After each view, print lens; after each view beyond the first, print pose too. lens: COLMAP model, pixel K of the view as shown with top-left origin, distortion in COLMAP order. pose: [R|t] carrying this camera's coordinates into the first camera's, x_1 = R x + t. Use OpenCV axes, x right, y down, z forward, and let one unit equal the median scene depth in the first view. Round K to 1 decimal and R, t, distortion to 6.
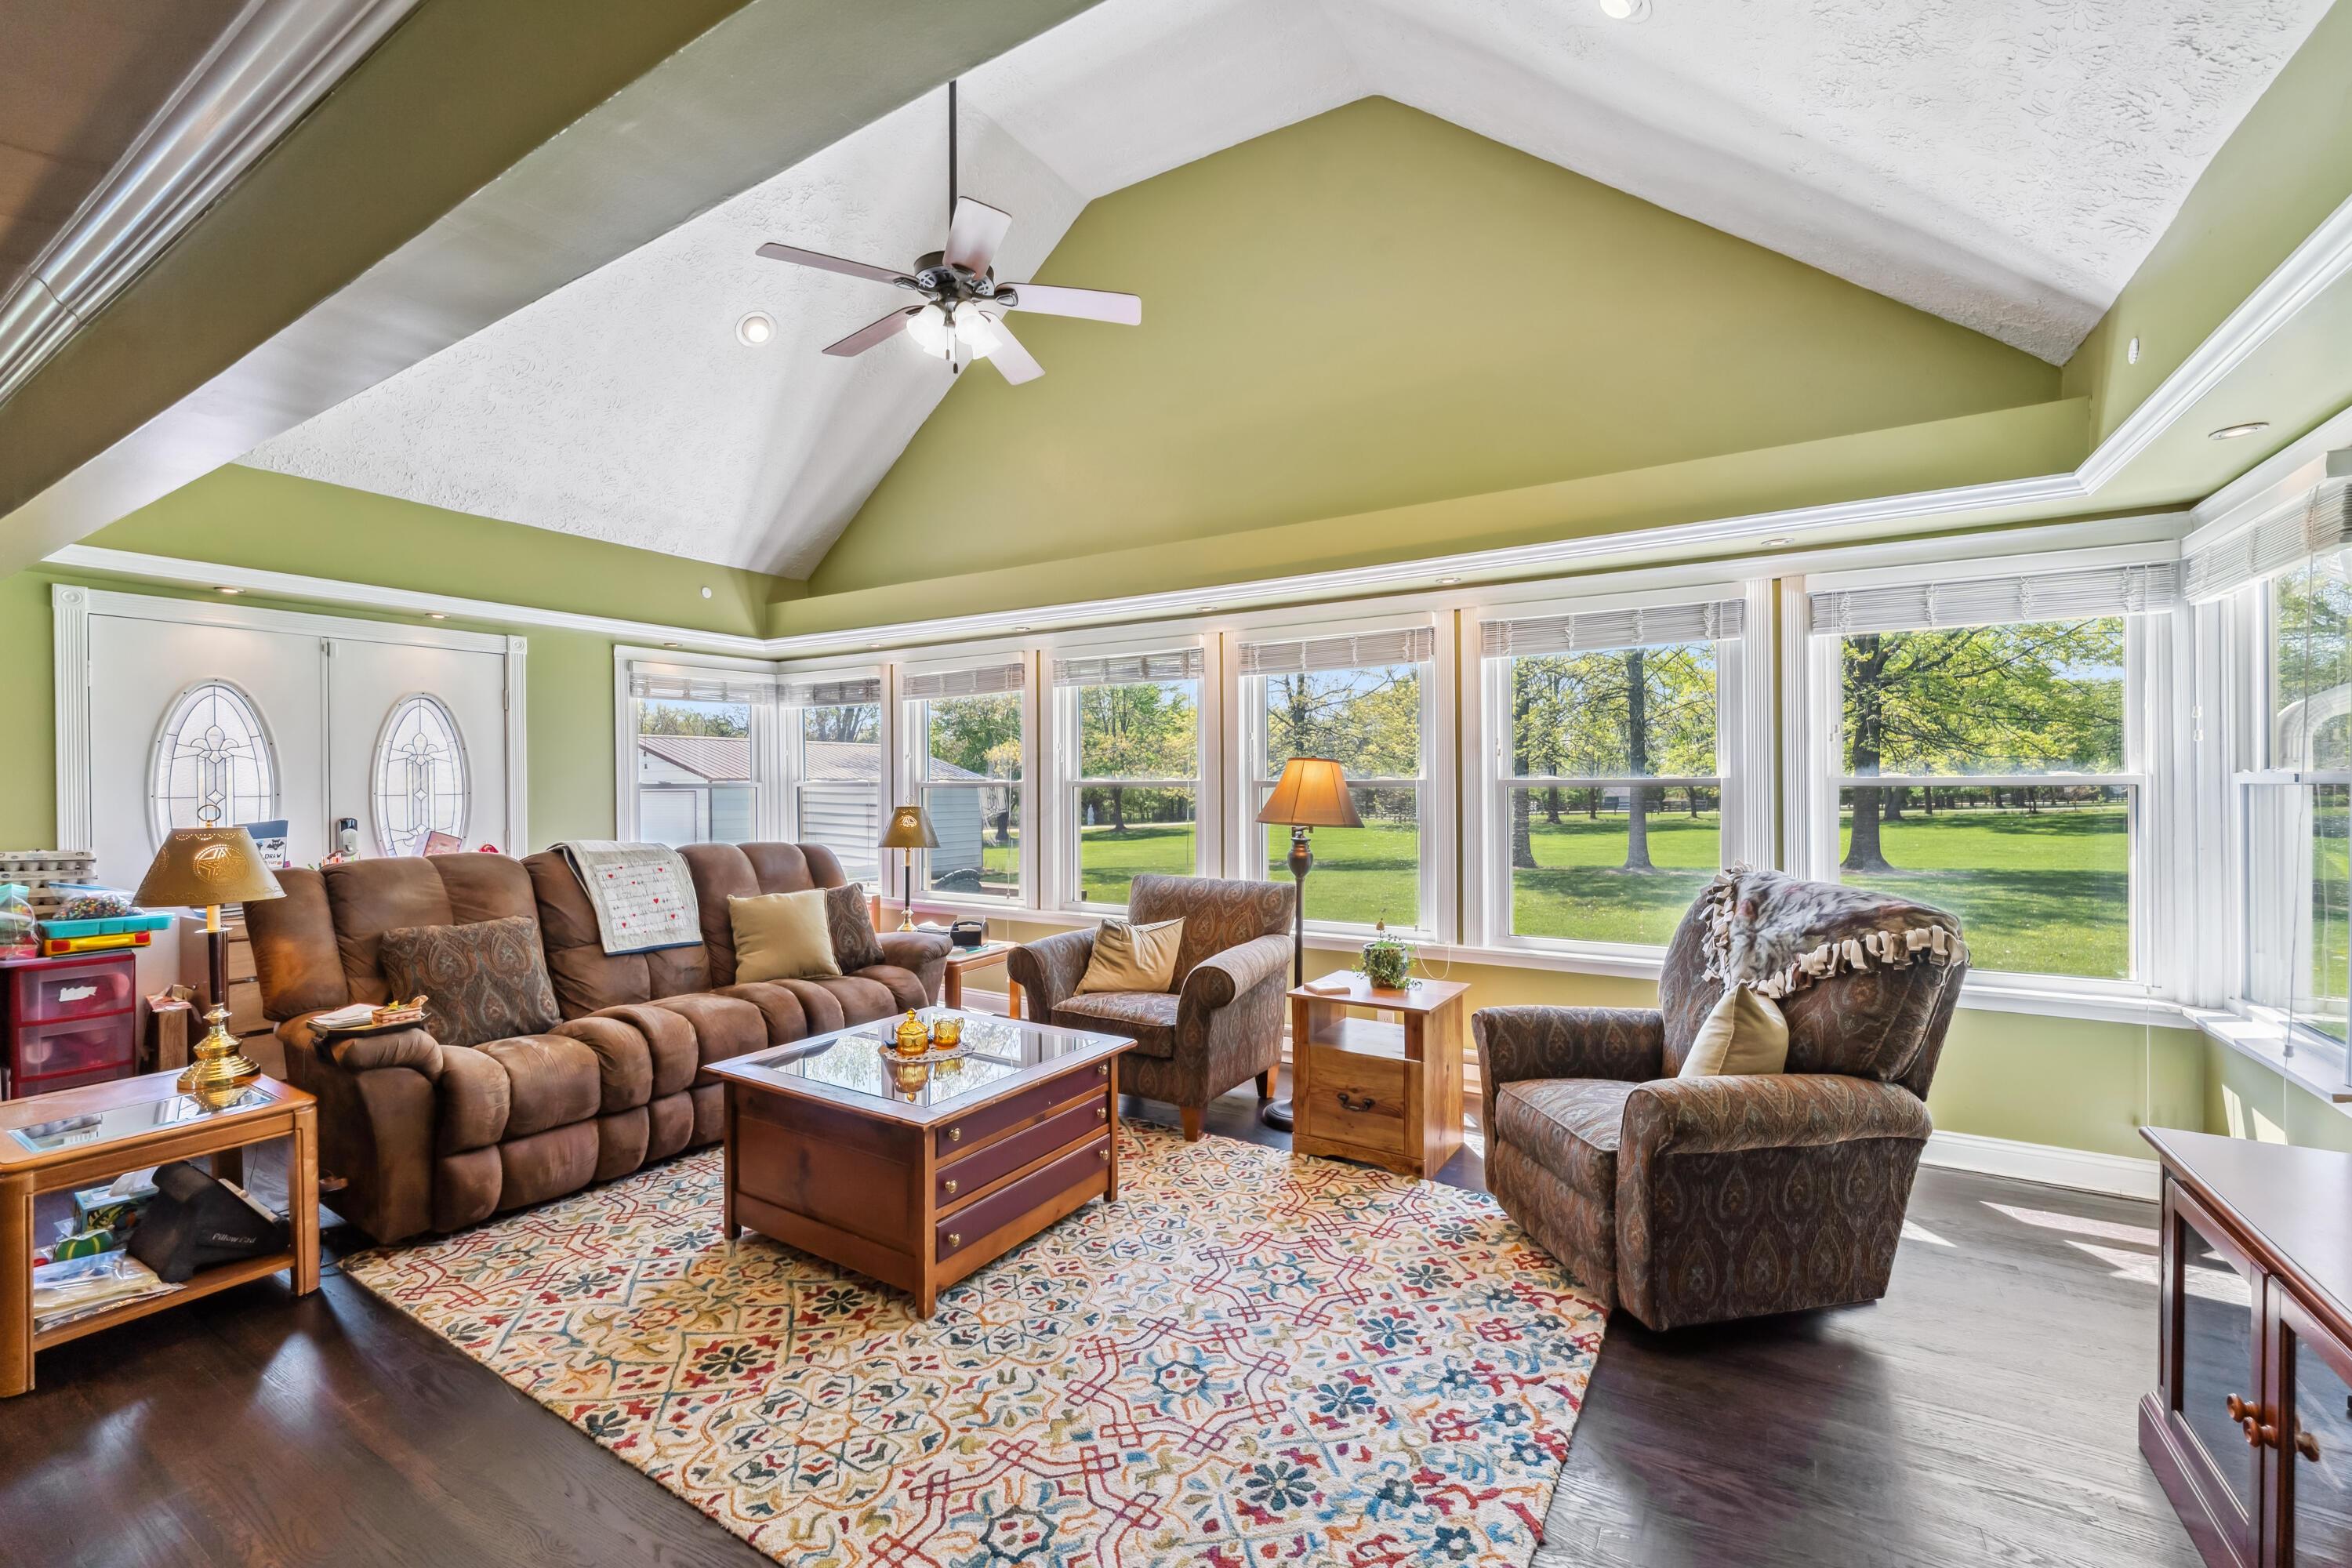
lens RADIAL K [[972.8, 0, 1166.4], [0, 972.8, 779.0], [0, 0, 1]] dist [0.015543, 0.000011]
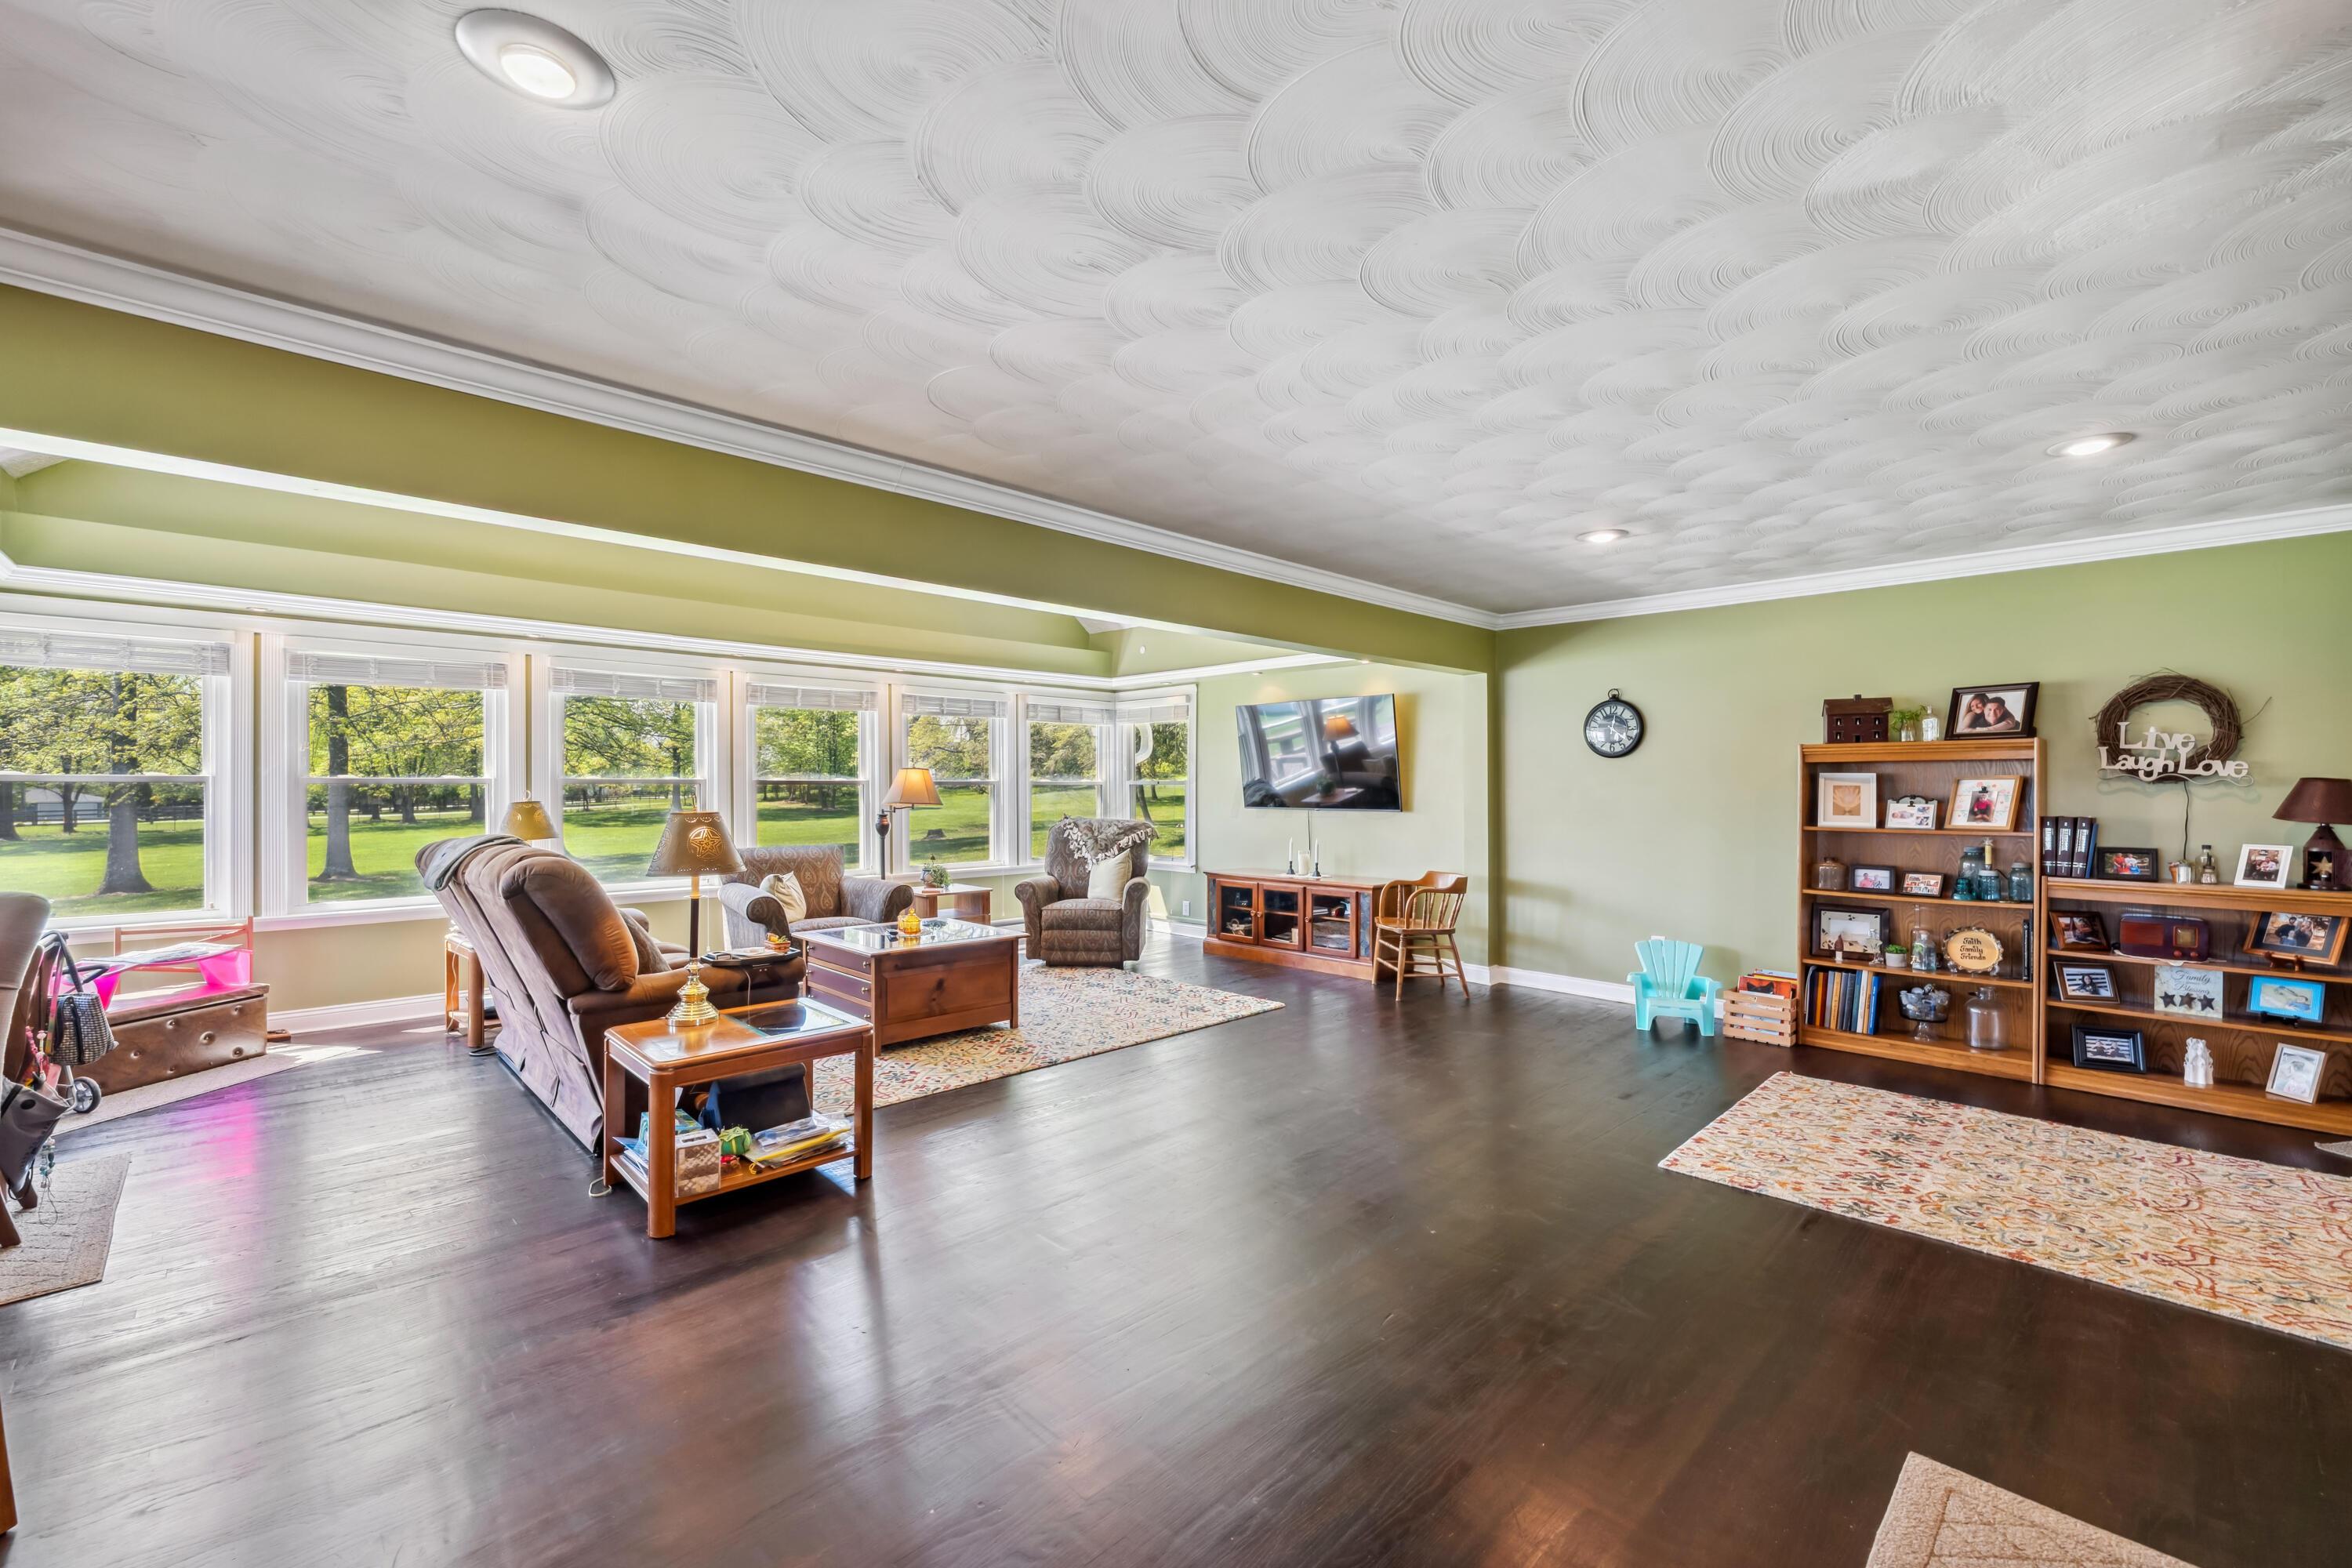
lens RADIAL K [[972.8, 0, 1166.4], [0, 972.8, 779.0], [0, 0, 1]] dist [0.015543, 0.000011]
pose [[0.237654, 0.010191, 0.971296, -2.006628], [-0.006696, 0.999938, -0.008853, 0.015798], [-0.971327, -0.004399, 0.237708, 0.149546]]
